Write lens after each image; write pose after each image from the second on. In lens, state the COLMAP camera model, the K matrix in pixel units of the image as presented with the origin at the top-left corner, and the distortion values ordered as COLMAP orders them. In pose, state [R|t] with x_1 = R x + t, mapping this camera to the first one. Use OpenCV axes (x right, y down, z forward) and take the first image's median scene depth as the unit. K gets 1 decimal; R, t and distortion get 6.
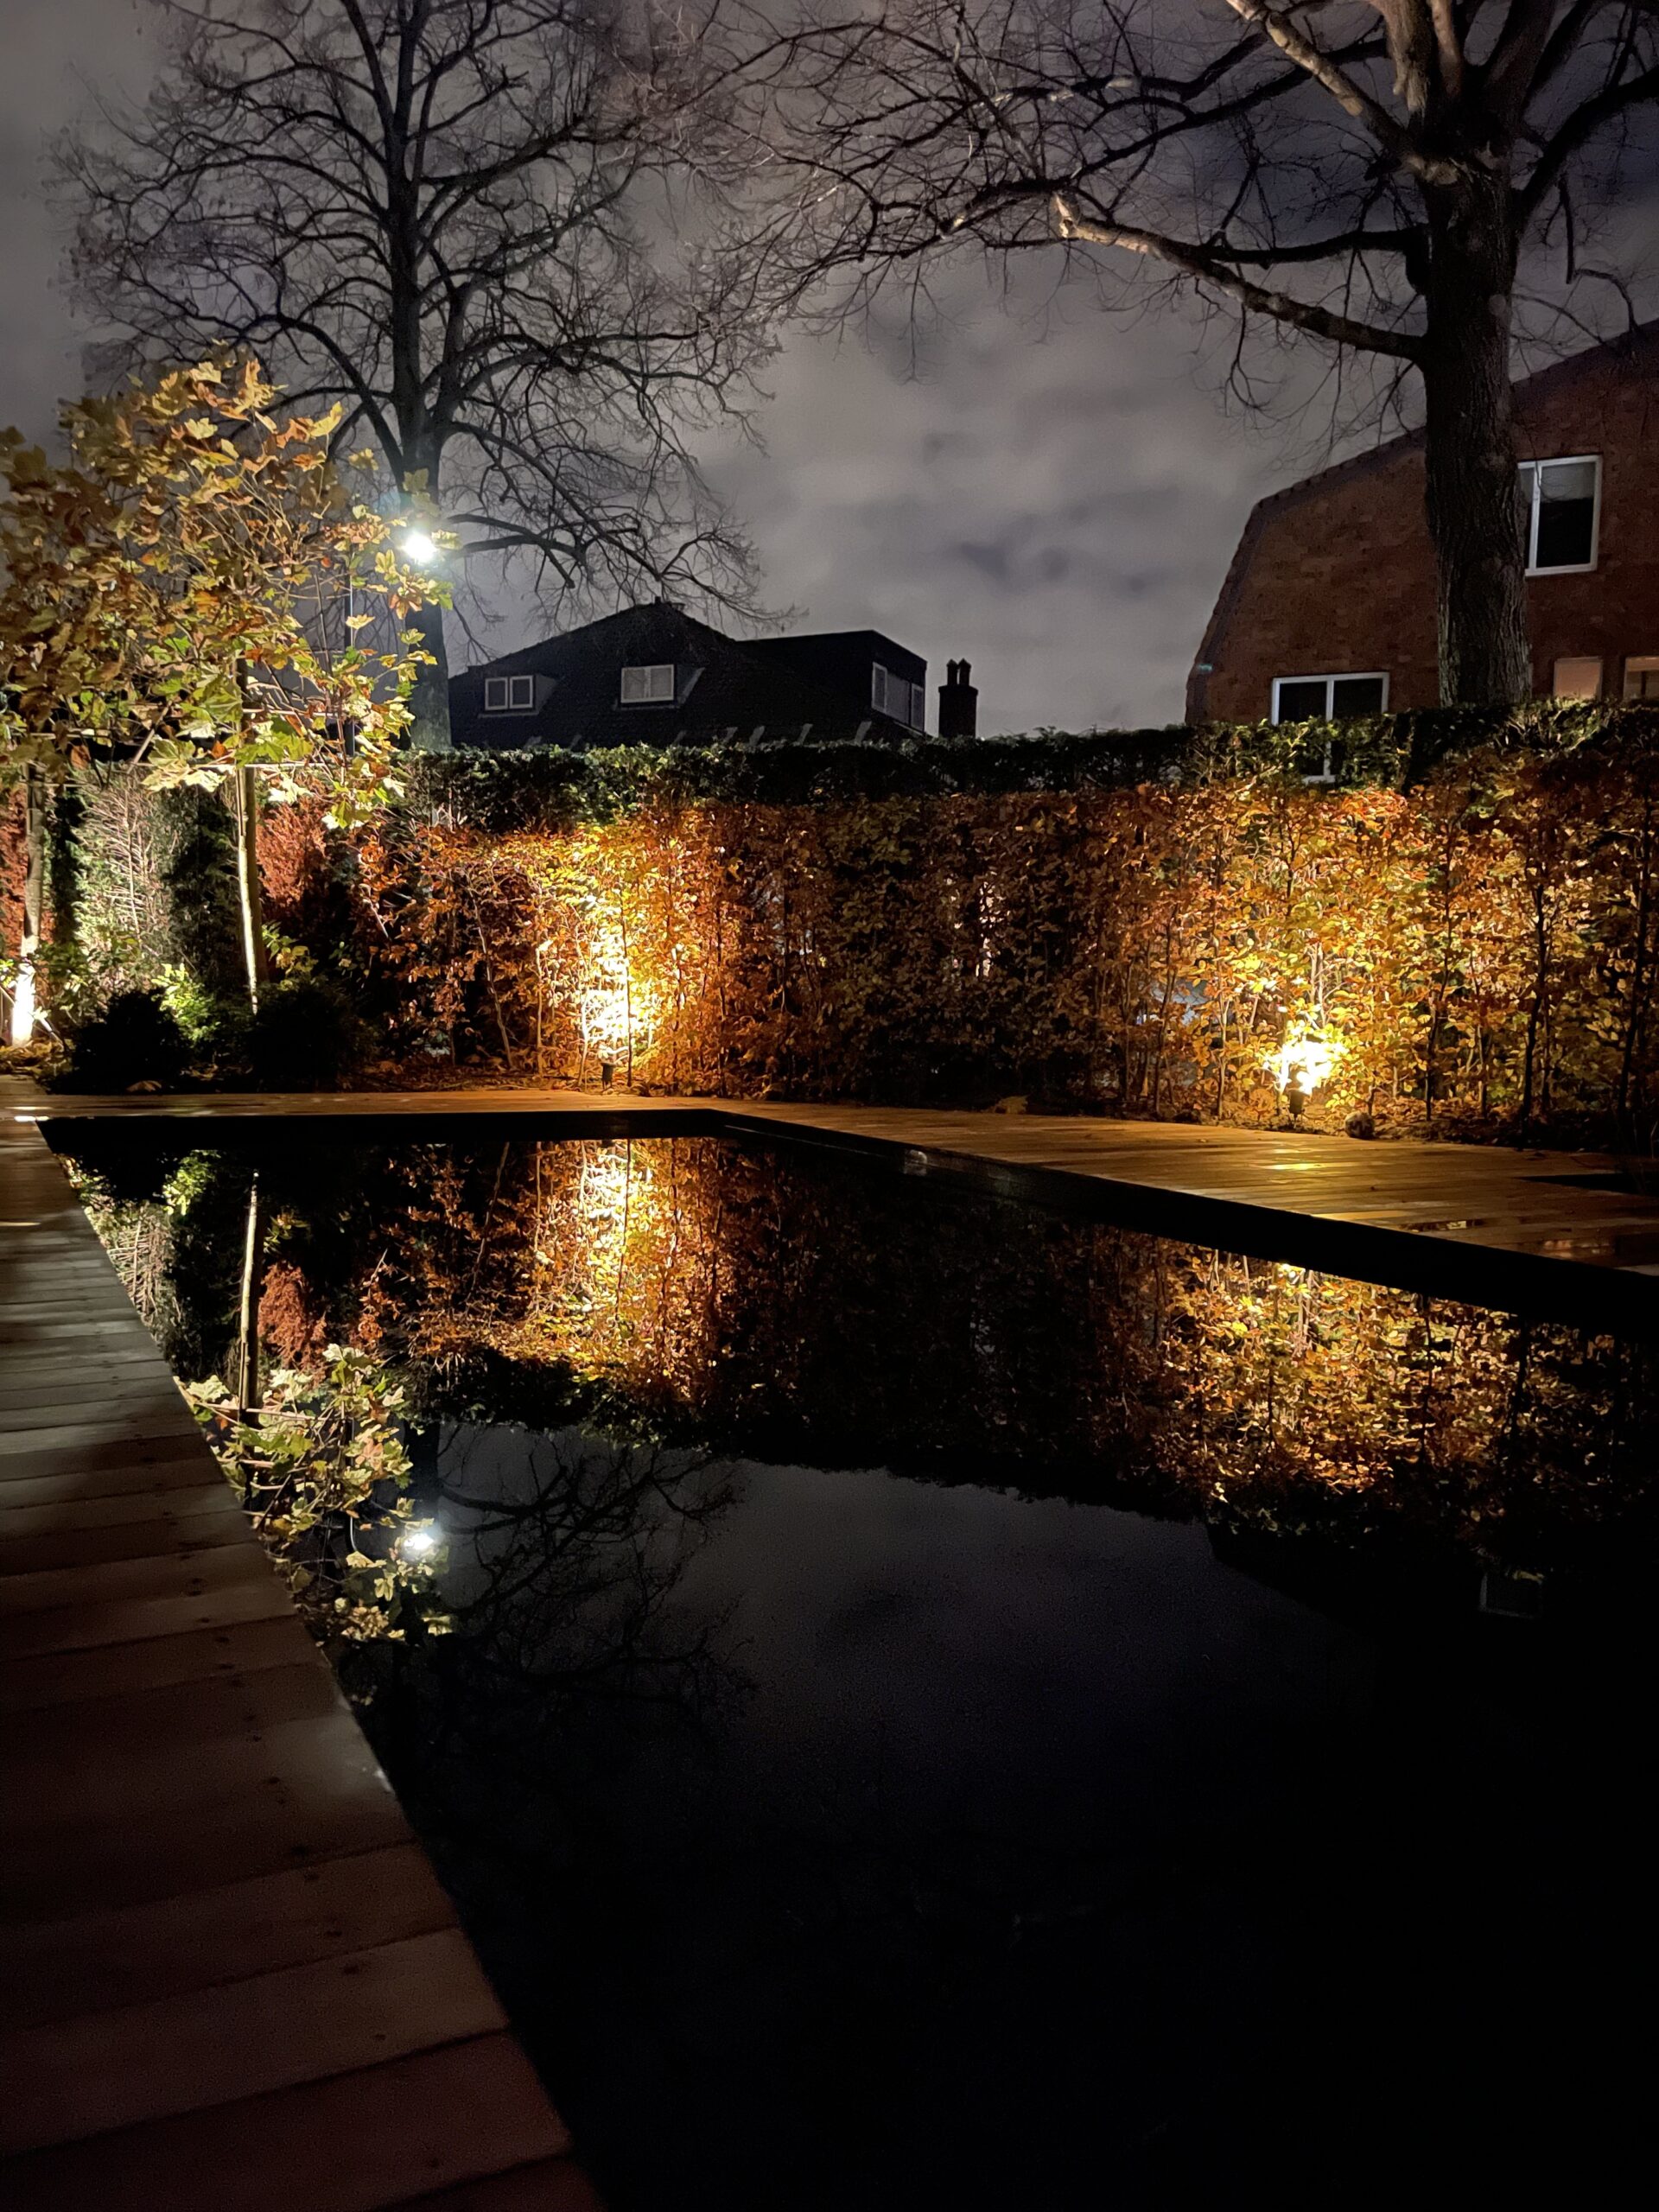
lens RADIAL K [[1660.8, 0, 832.4], [0, 1660.8, 1111.1], [0, 0, 1]] dist [0.062068, -0.085870]
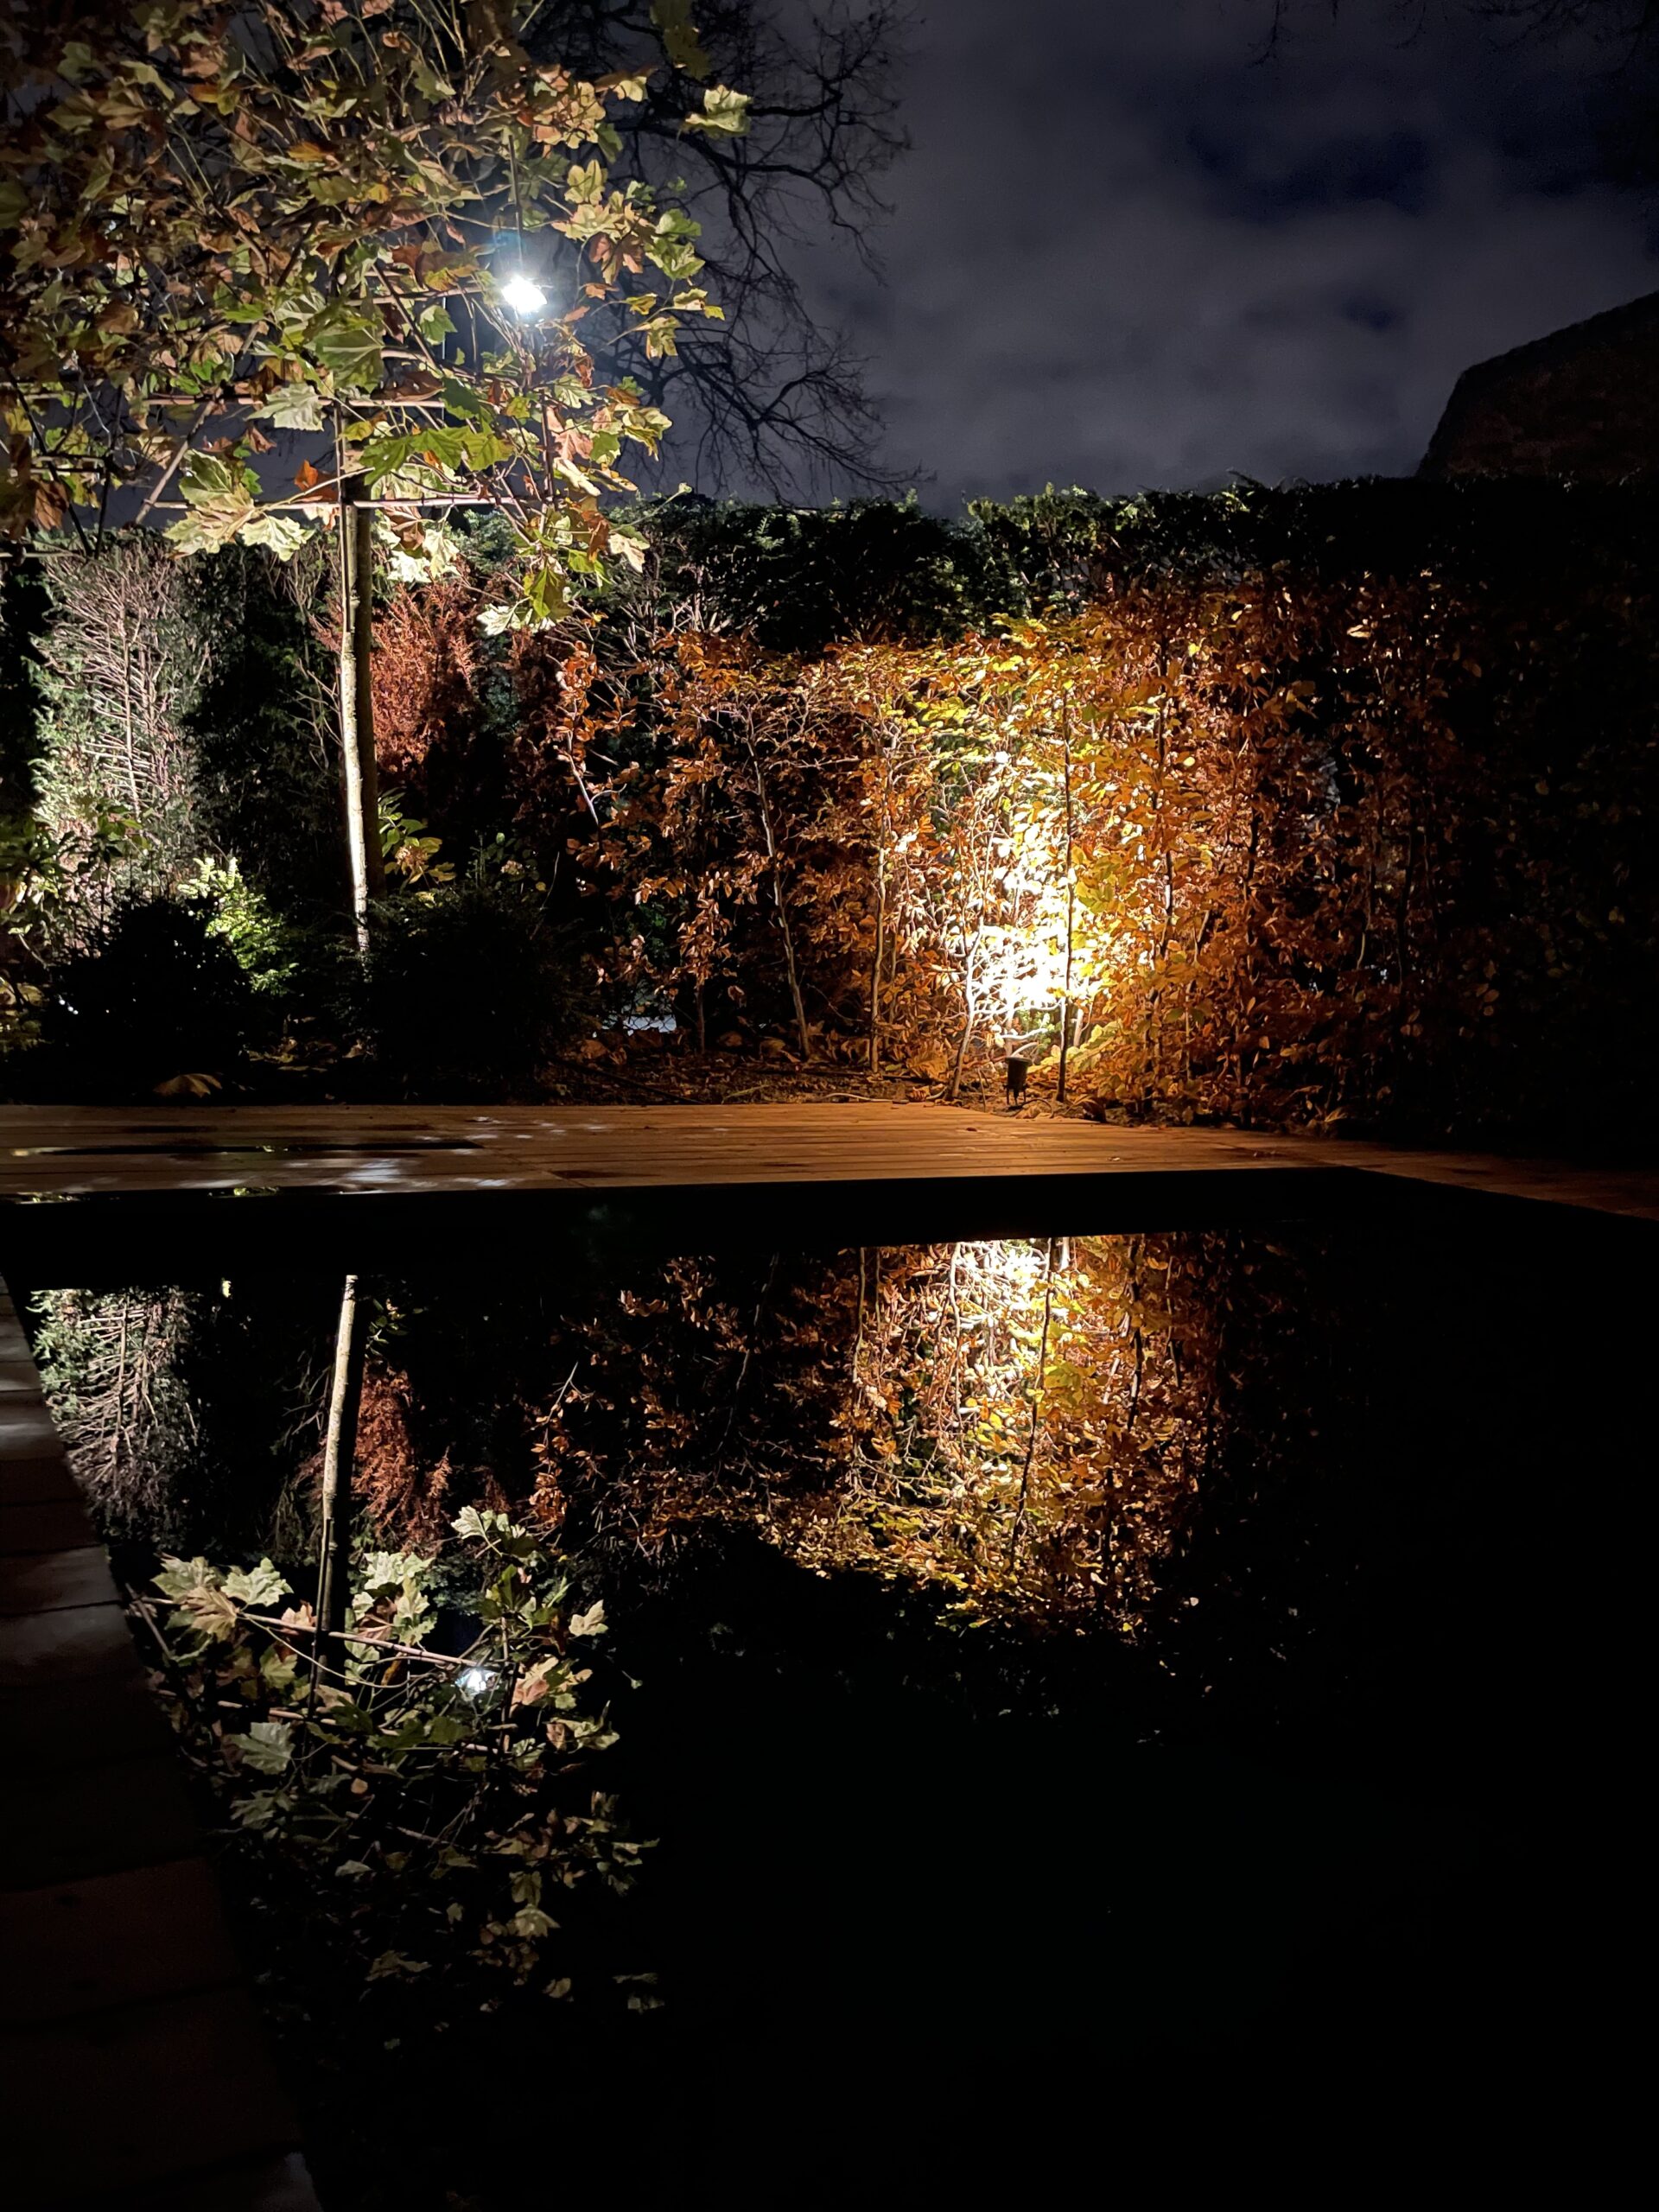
lens RADIAL K [[1649.2, 0, 825.0], [0, 1649.2, 1112.8], [0, 0, 1]] dist [0.058171, -0.067692]
pose [[0.998878, 0.026363, 0.039349, -0.115759], [-0.027397, 0.999287, 0.025974, -0.012129], [-0.038636, -0.027023, 0.998888, 0.237494]]
